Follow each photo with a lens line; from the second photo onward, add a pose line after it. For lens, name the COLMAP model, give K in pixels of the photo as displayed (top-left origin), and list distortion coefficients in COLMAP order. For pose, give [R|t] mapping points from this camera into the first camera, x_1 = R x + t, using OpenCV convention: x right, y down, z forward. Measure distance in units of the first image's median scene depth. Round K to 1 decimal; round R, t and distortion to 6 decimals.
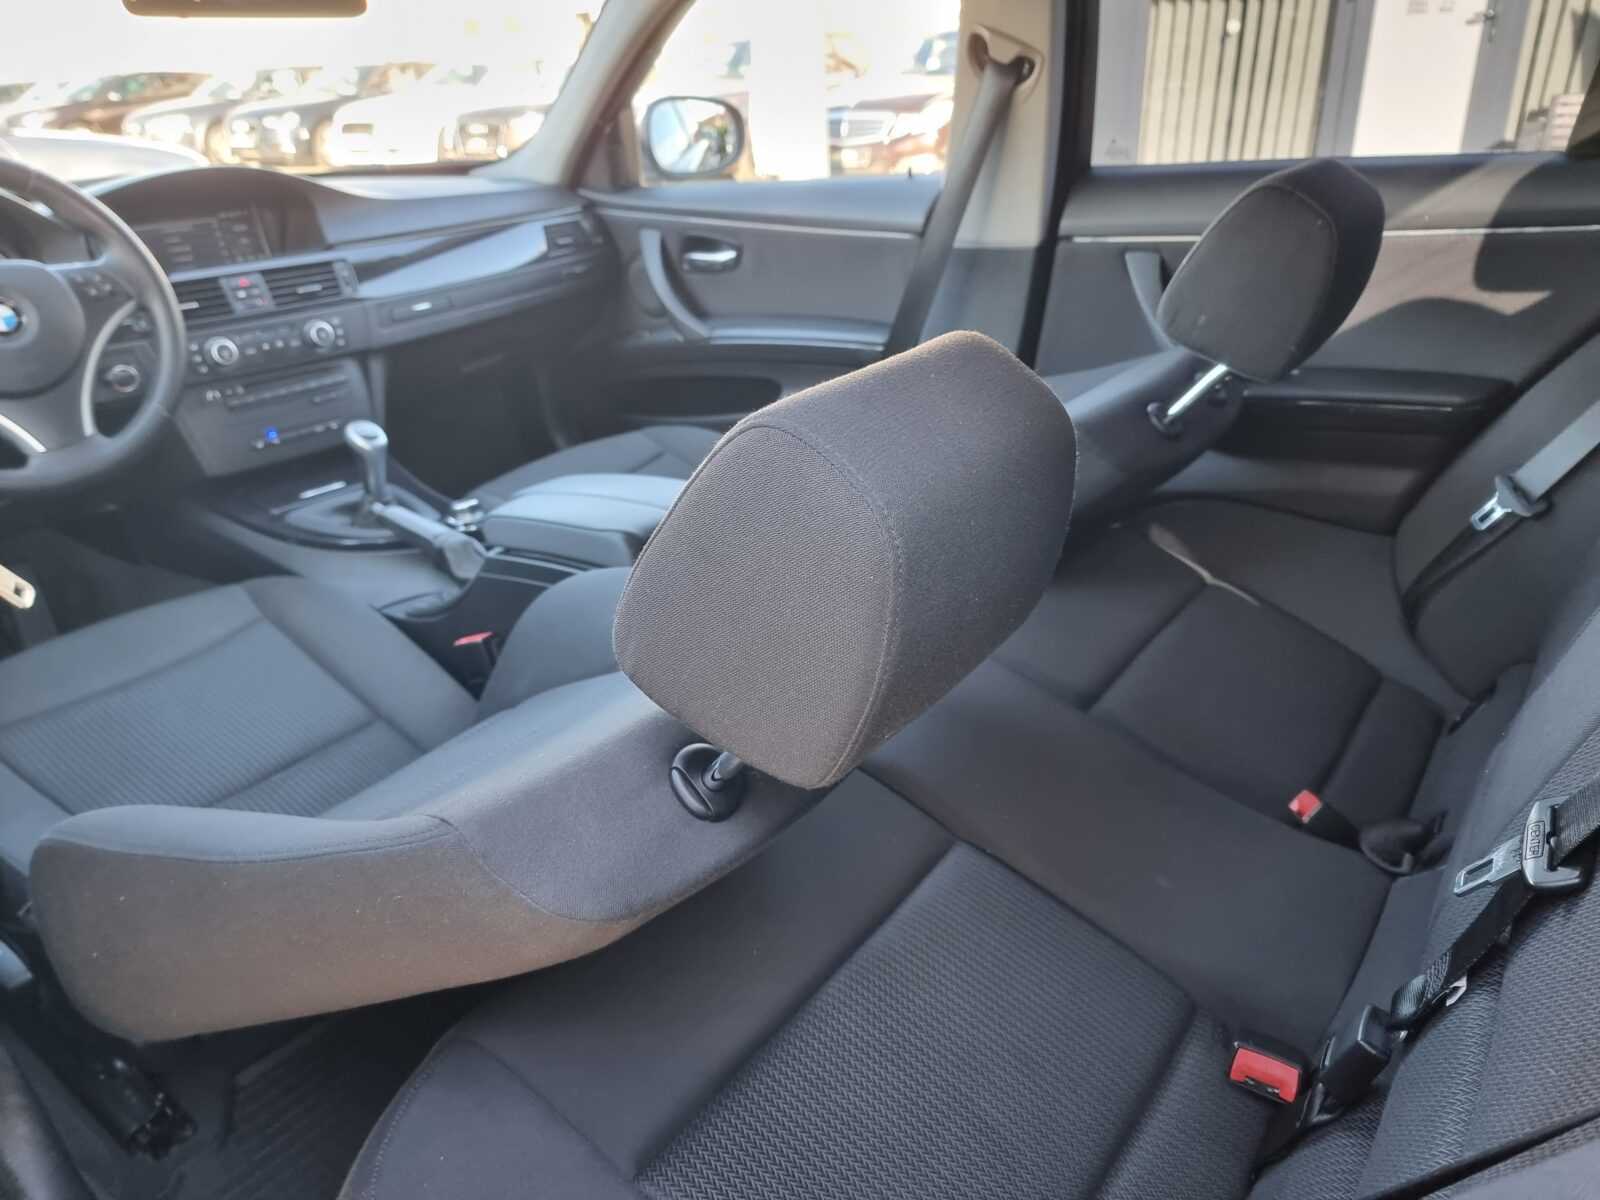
lens RADIAL K [[1119.8, 0, 799.4], [0, 1119.8, 595.3], [0, 0, 1]] dist [0.094406, -0.083690]
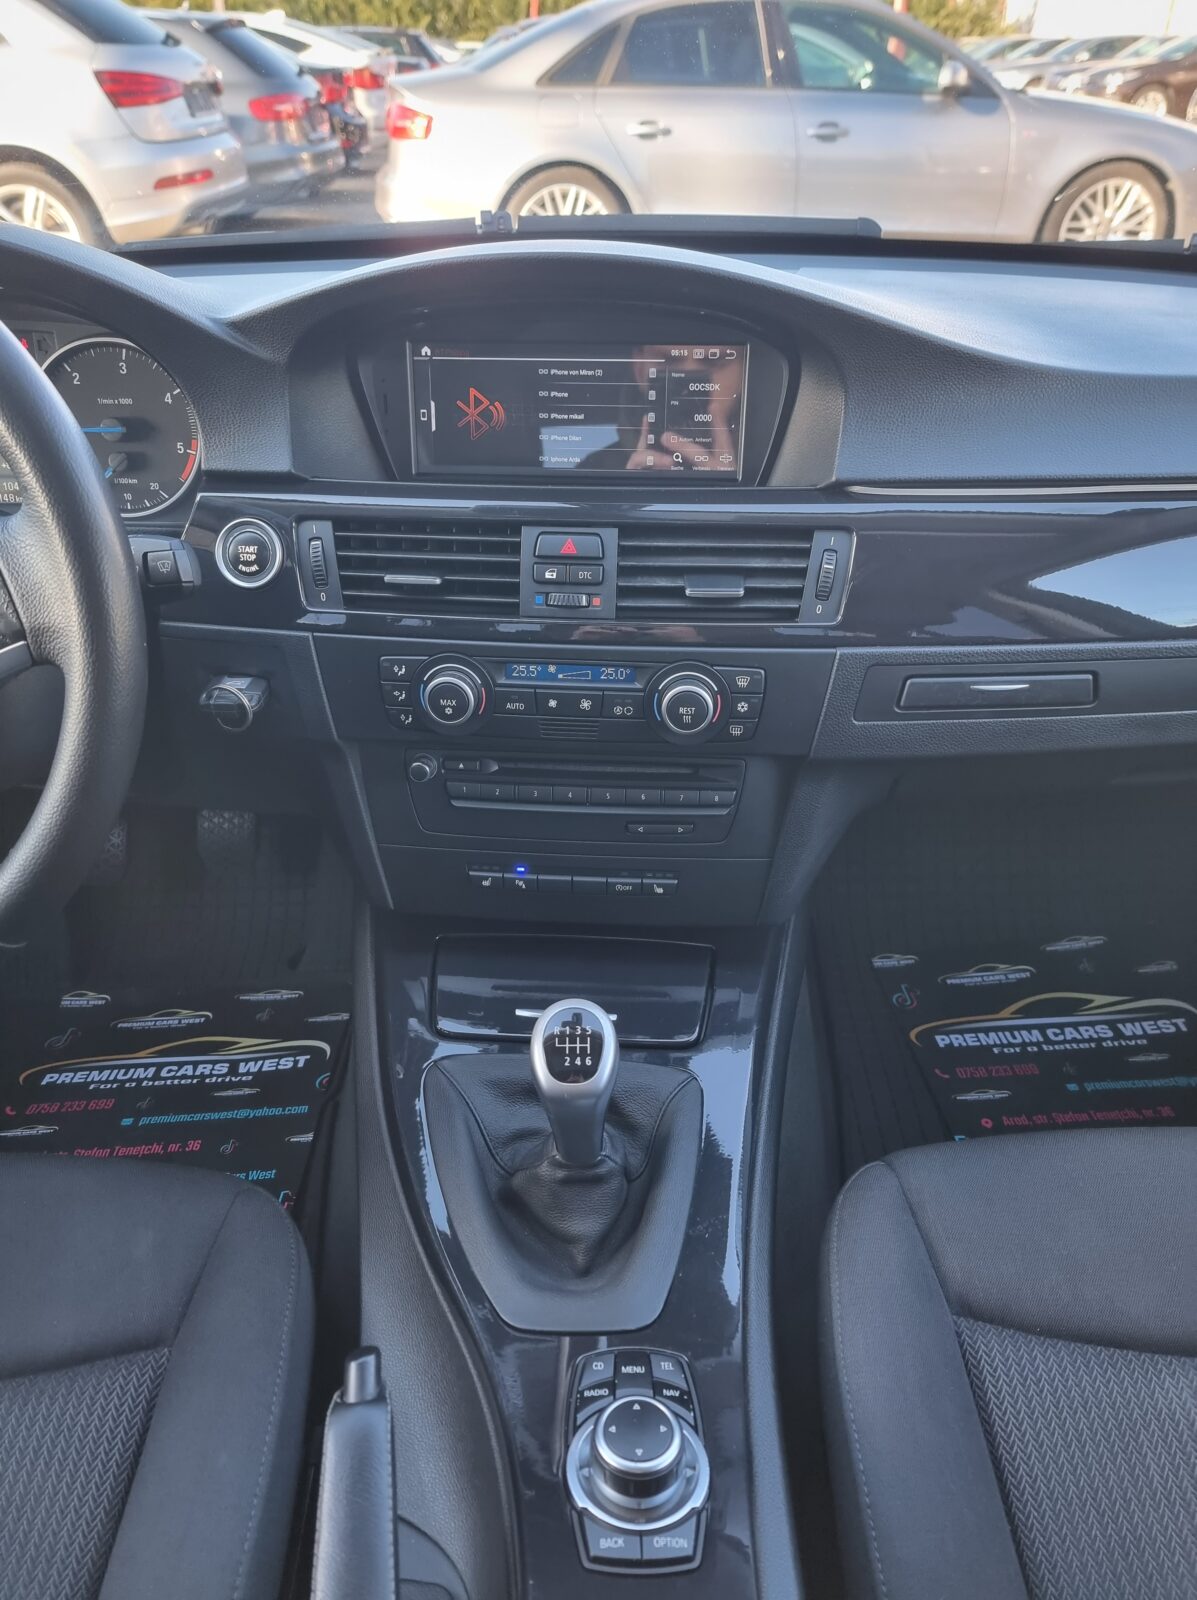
lens RADIAL K [[1126.8, 0, 597.5], [0, 1126.8, 795.8], [0, 0, 1]] dist [0.068450, -0.059978]
pose [[0.594281, 0.470544, -0.652241, -0.163754], [-0.360706, 0.880786, 0.306769, -0.310206], [0.718833, 0.052960, 0.693162, 0.699364]]
